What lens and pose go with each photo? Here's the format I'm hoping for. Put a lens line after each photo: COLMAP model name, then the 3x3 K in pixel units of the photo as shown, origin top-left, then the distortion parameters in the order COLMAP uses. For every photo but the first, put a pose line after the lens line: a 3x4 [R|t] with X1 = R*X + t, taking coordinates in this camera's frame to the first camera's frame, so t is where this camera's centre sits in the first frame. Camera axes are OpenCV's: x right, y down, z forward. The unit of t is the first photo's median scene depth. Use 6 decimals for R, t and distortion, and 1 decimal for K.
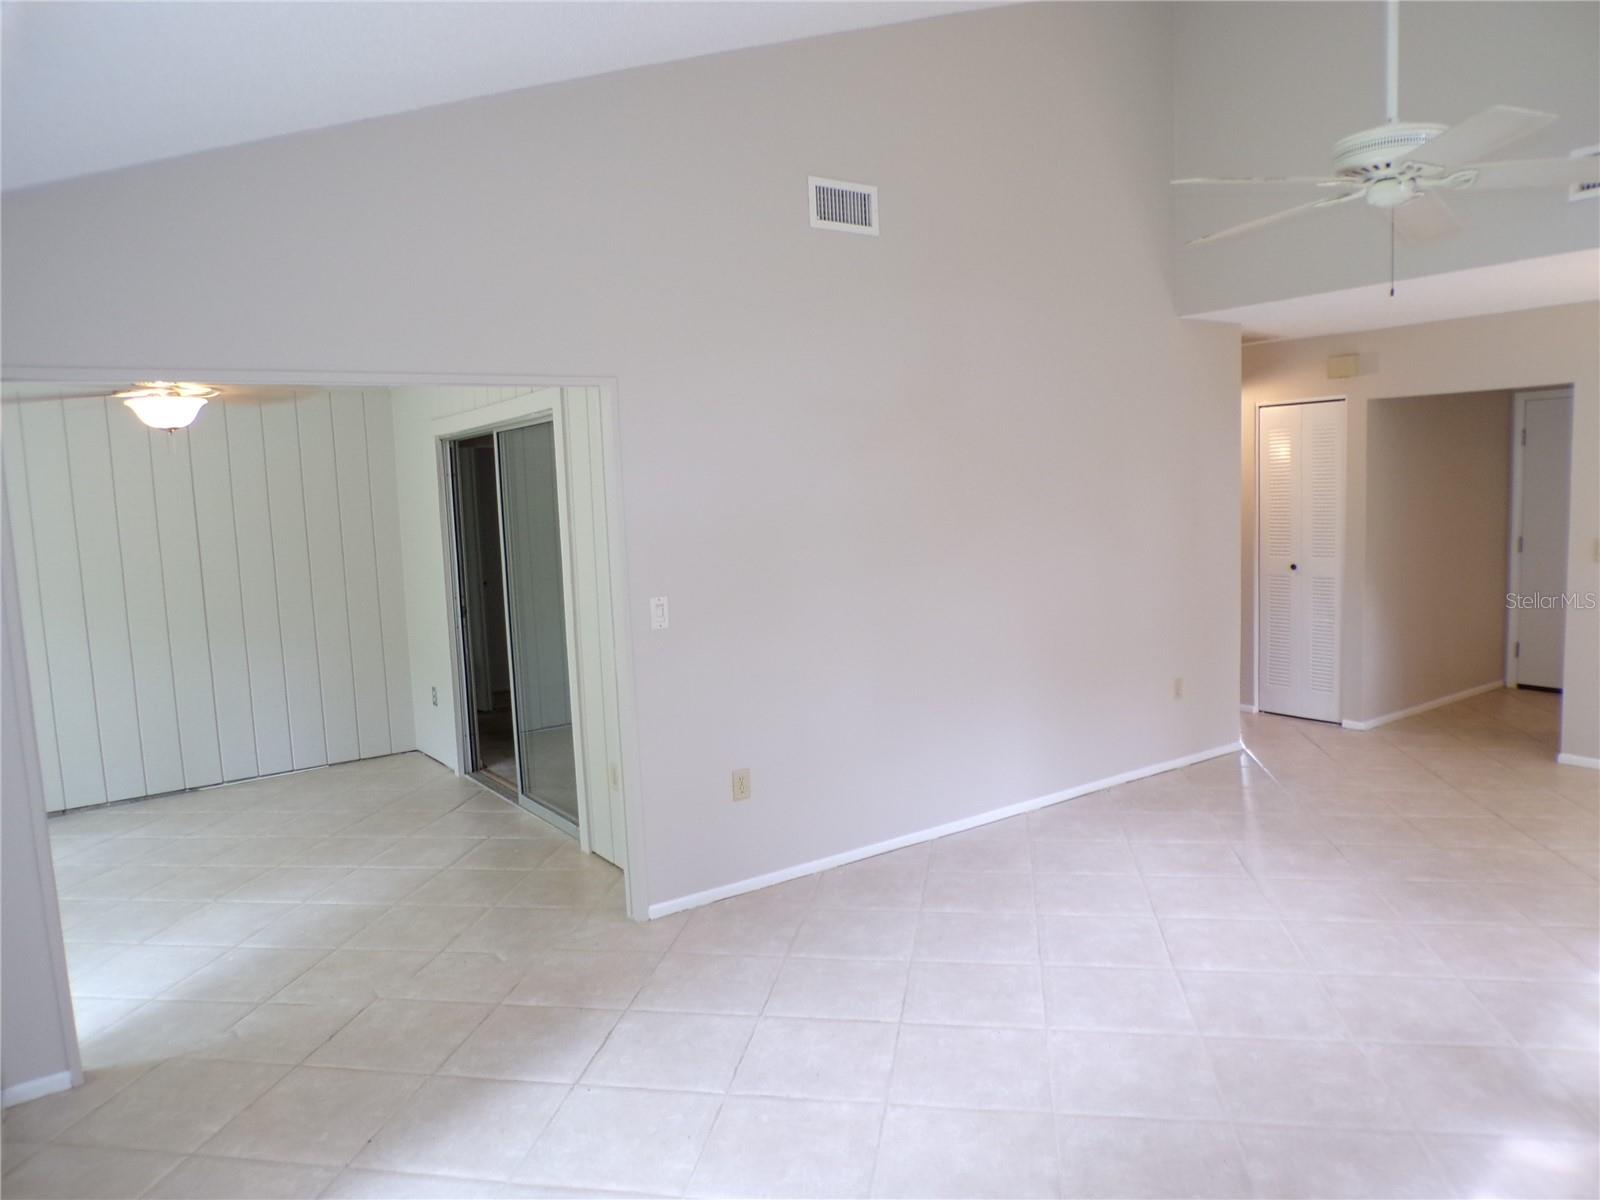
lens RADIAL K [[1093.0, 0, 802.3], [0, 1093.0, 601.7], [0, 0, 1]] dist [-0.044277, 0.020719]
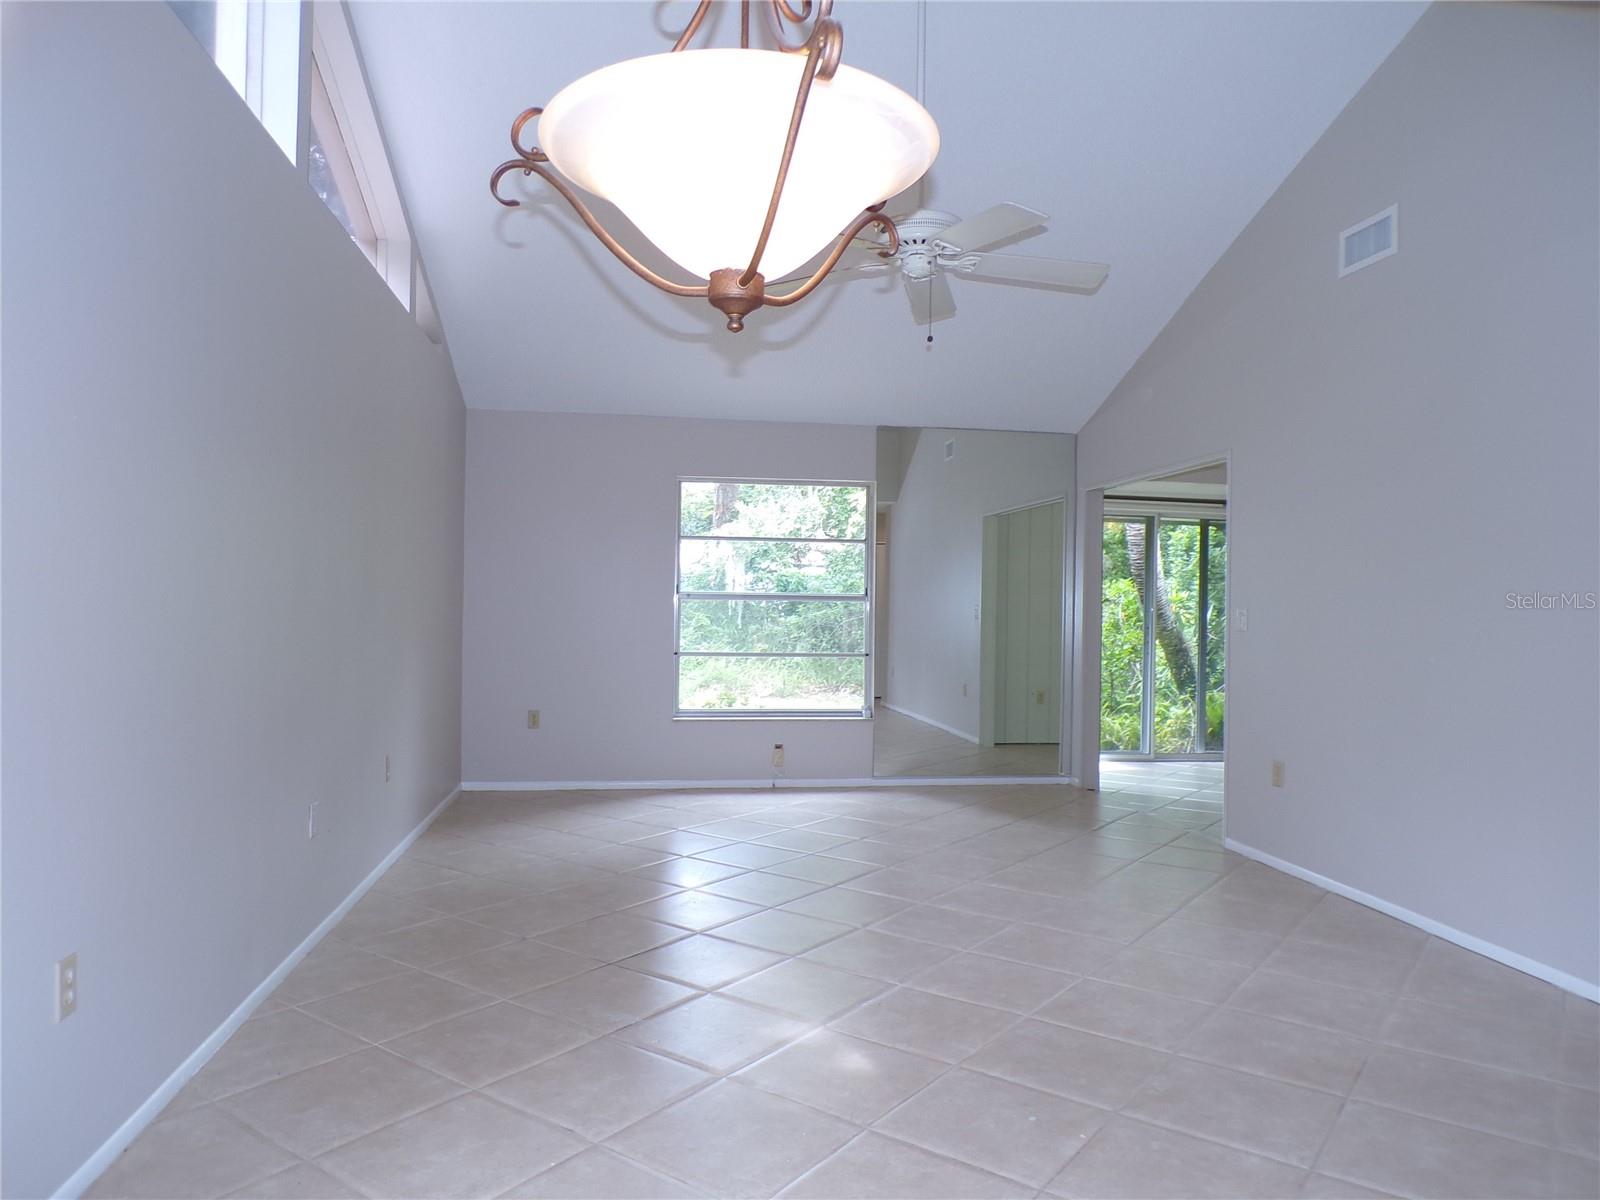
lens RADIAL K [[1090.3, 0, 800.0], [0, 1090.3, 600.0], [0, 0, 1]] dist [-0.043106, 0.014809]
pose [[-0.454026, 0.025728, -0.890617, 1.168312], [-0.093901, 0.992635, 0.076545, -0.057507], [0.886026, 0.118383, -0.448266, 1.005587]]
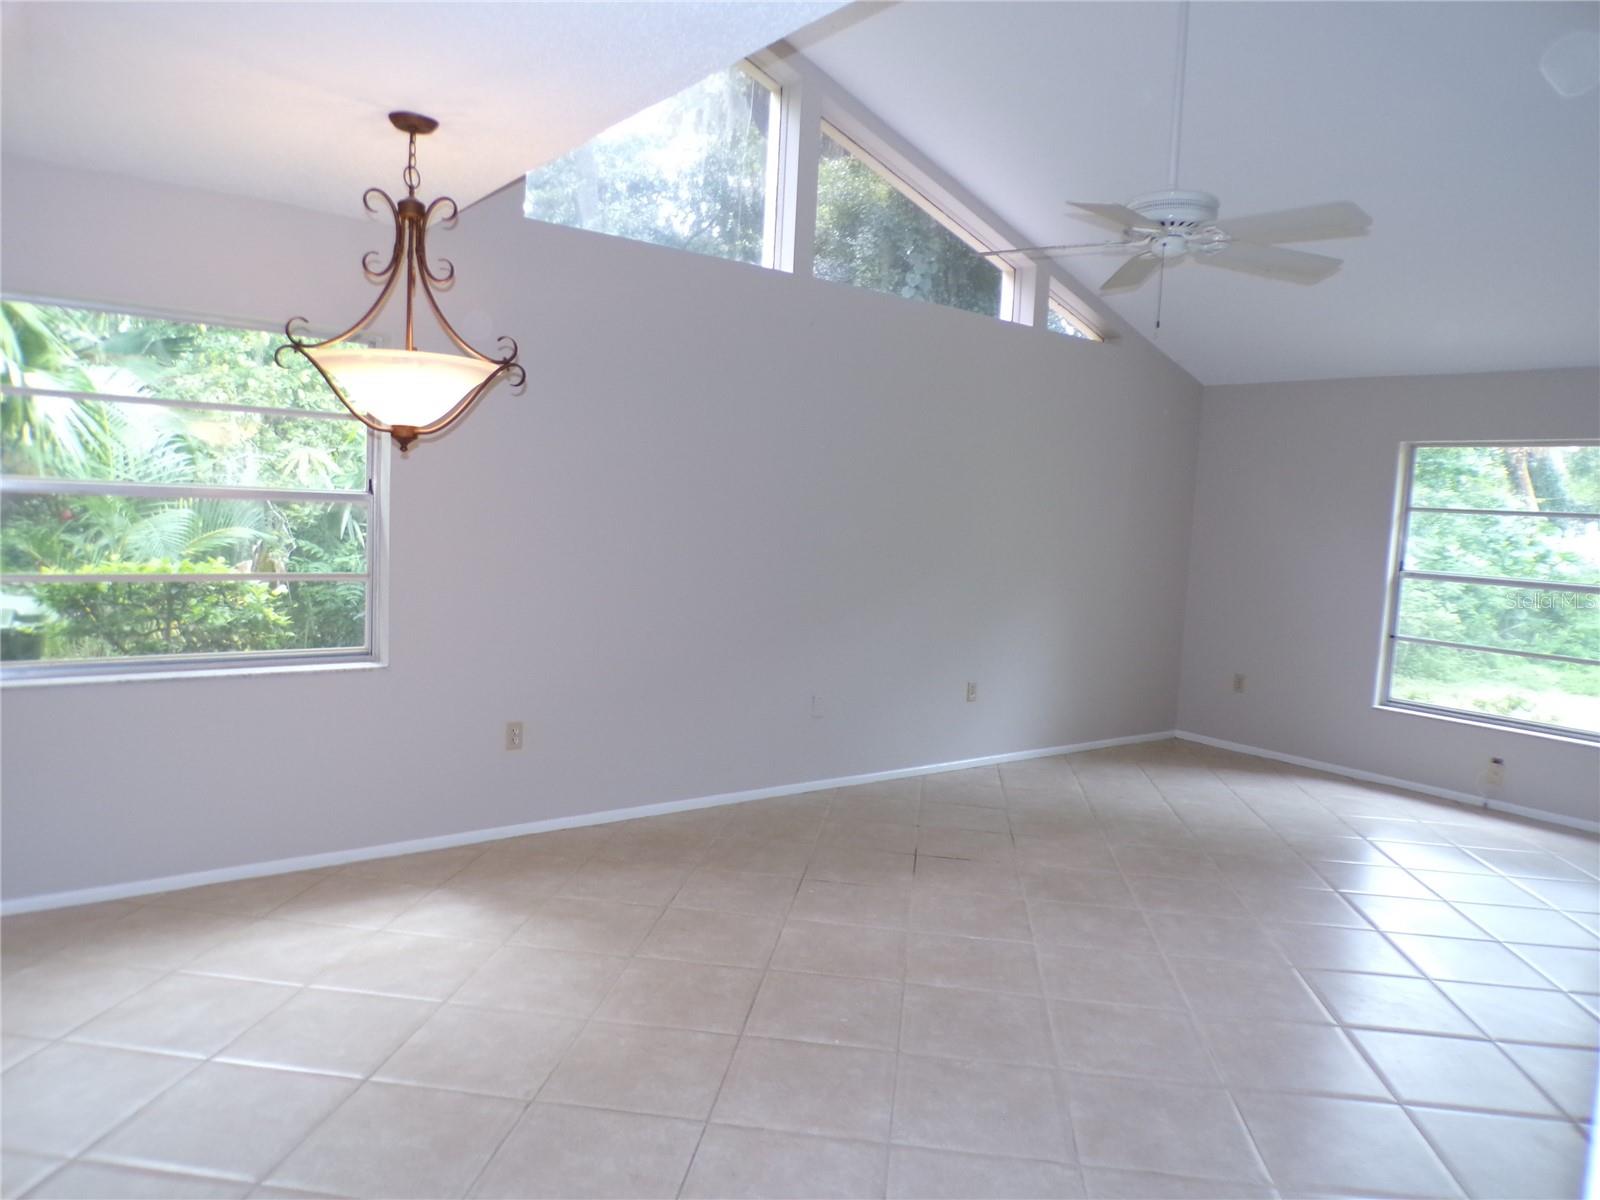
lens RADIAL K [[1090.3, 0, 800.0], [0, 1090.3, 600.0], [0, 0, 1]] dist [-0.043106, 0.014809]
pose [[-0.998761, -0.014585, -0.047575, 0.688988], [-0.023593, 0.980580, 0.194696, -0.151455], [0.043812, 0.195577, -0.979709, 1.507973]]
